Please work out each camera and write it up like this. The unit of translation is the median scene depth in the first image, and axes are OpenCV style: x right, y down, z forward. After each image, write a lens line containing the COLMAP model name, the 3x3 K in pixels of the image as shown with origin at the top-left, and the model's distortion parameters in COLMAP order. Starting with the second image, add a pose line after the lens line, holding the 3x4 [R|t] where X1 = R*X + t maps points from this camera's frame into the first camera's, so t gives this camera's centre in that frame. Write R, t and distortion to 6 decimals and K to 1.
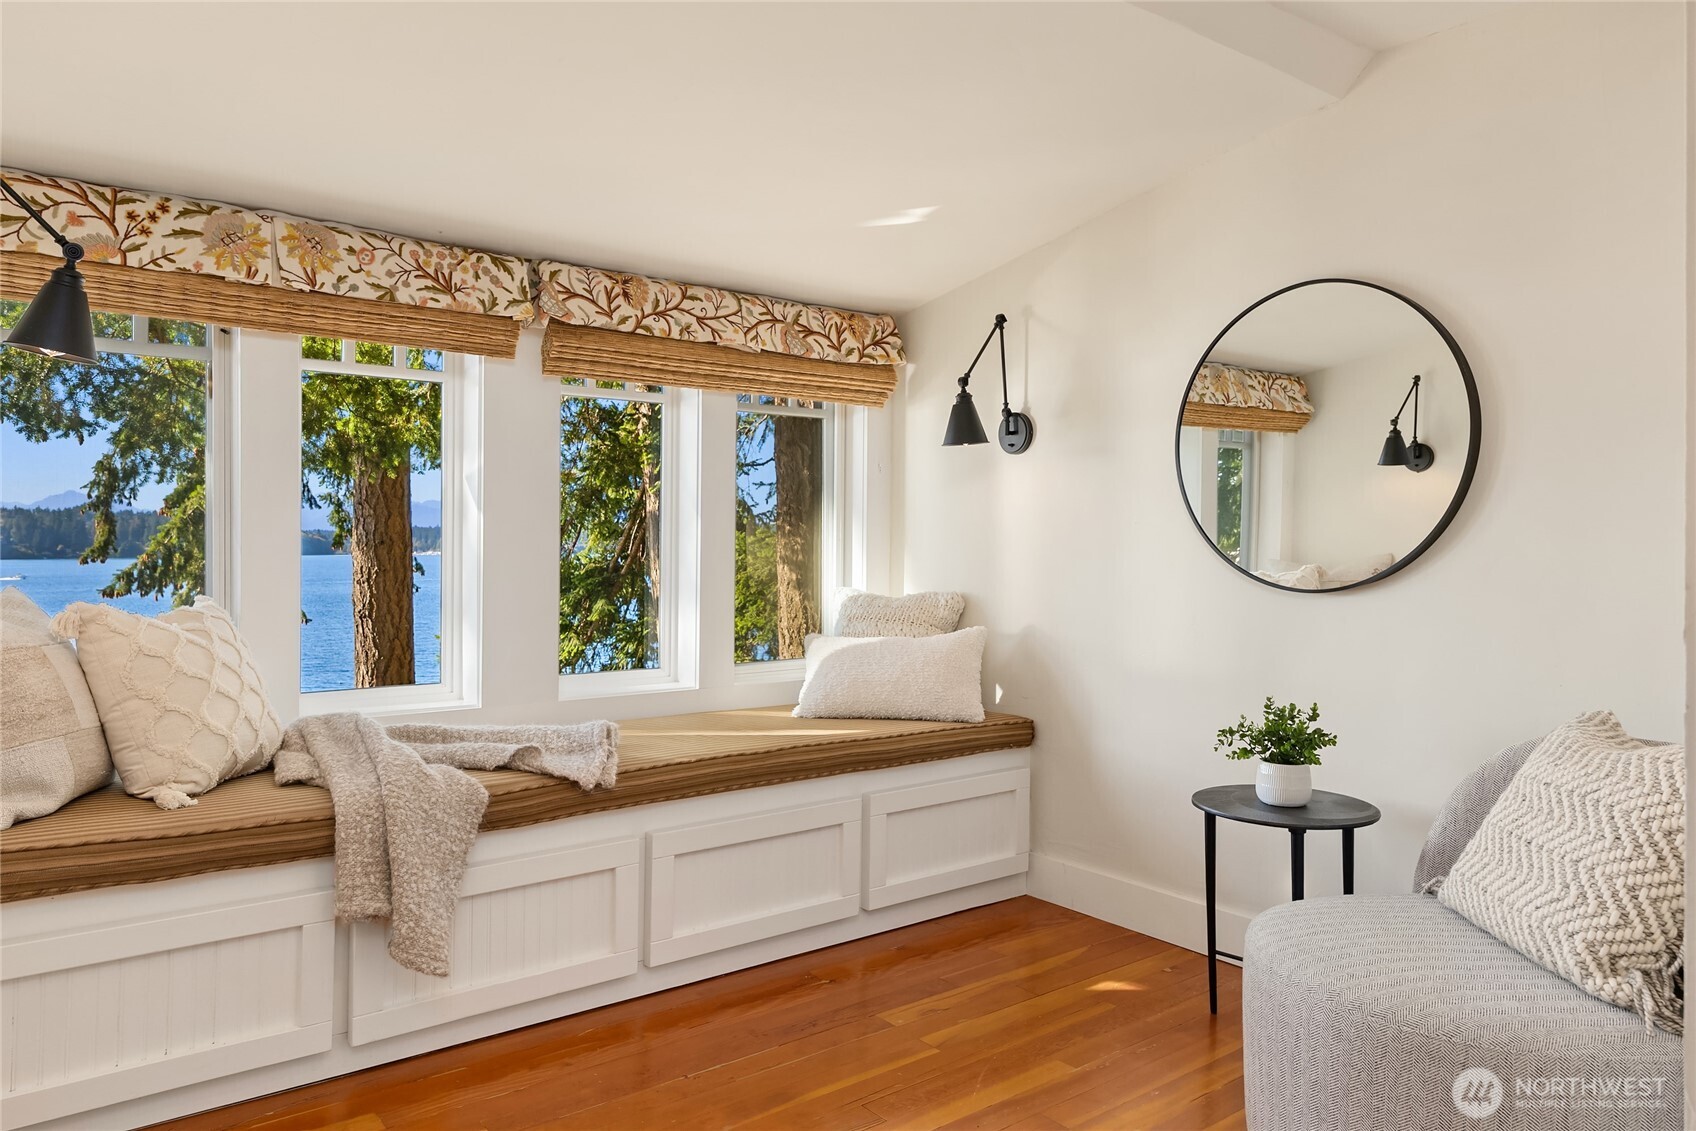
lens RADIAL K [[1154.5, 0, 859.9], [0, 1154.5, 543.6], [0, 0, 1]] dist [-0.000715, 0.000906]
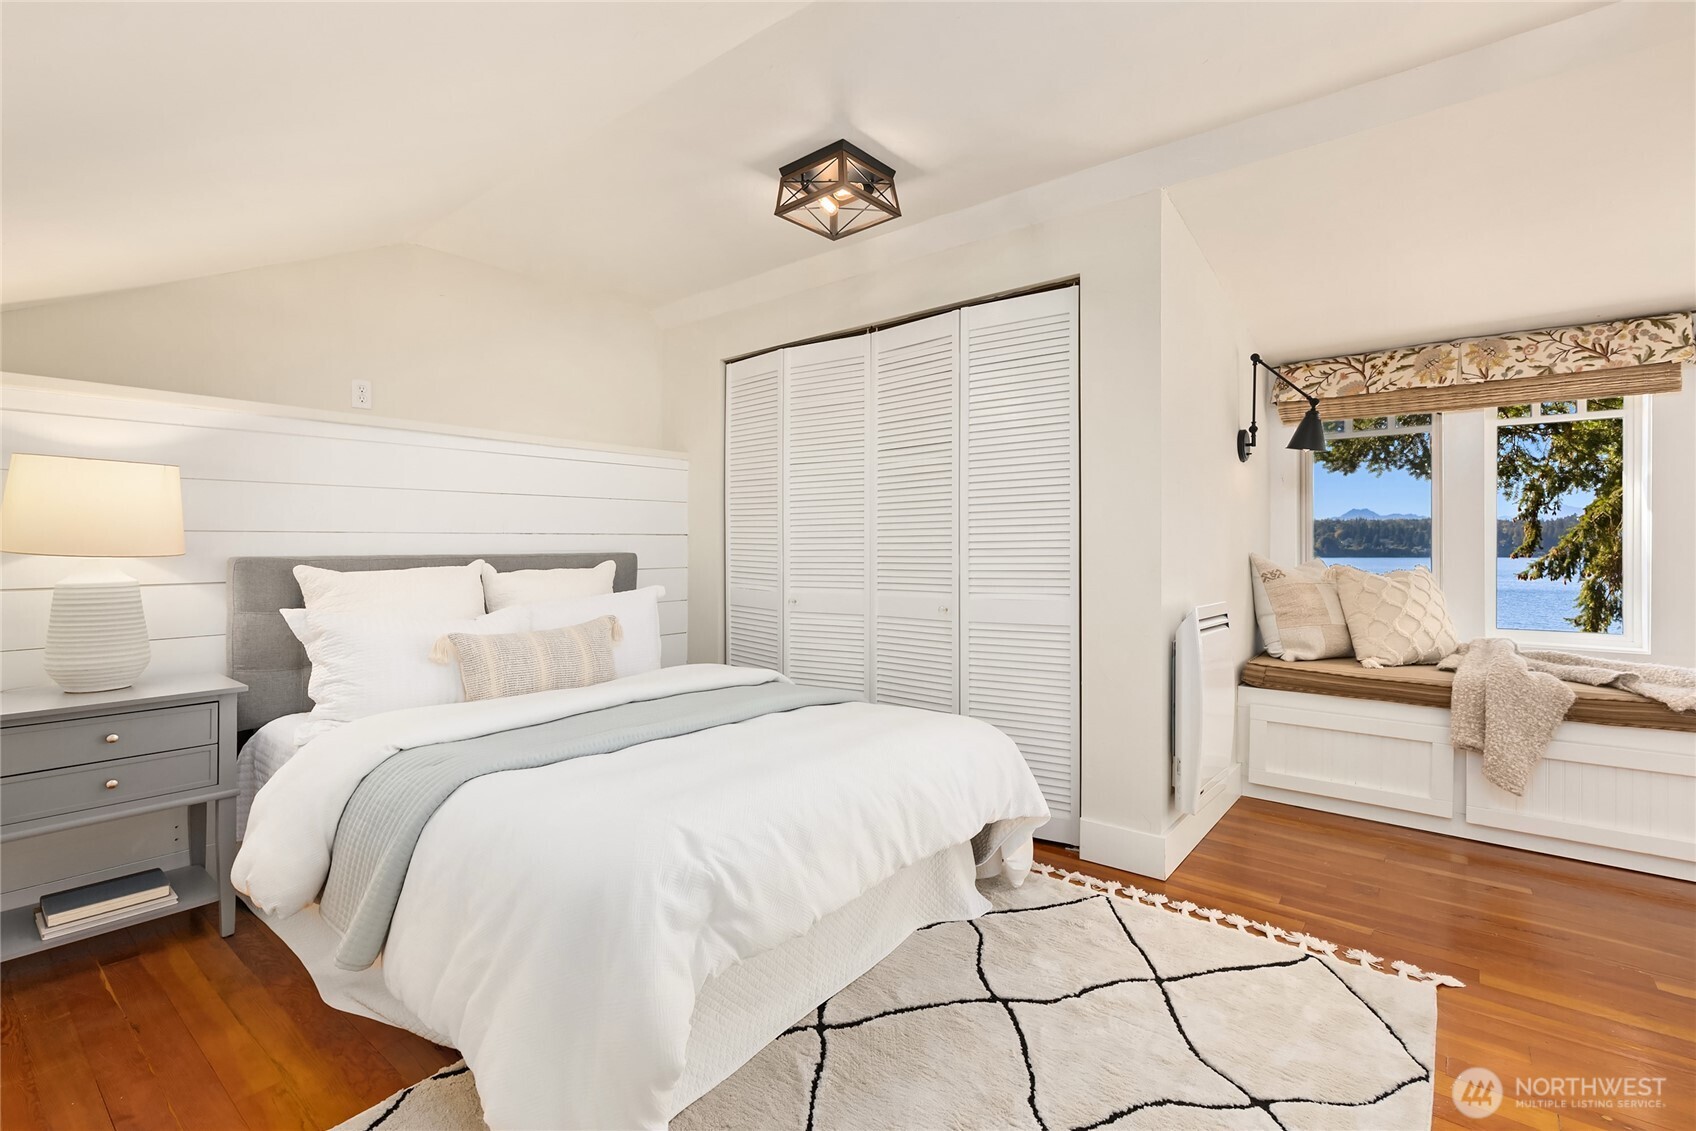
lens RADIAL K [[767.6, 0, 843.8], [0, 767.6, 553.1], [0, 0, 1]] dist [0.001940, 0.000253]
pose [[0.222830, 0.001616, -0.974856, 0.397810], [0.008061, 0.999961, 0.003501, 0.015341], [0.974824, -0.008638, 0.222809, -0.142528]]
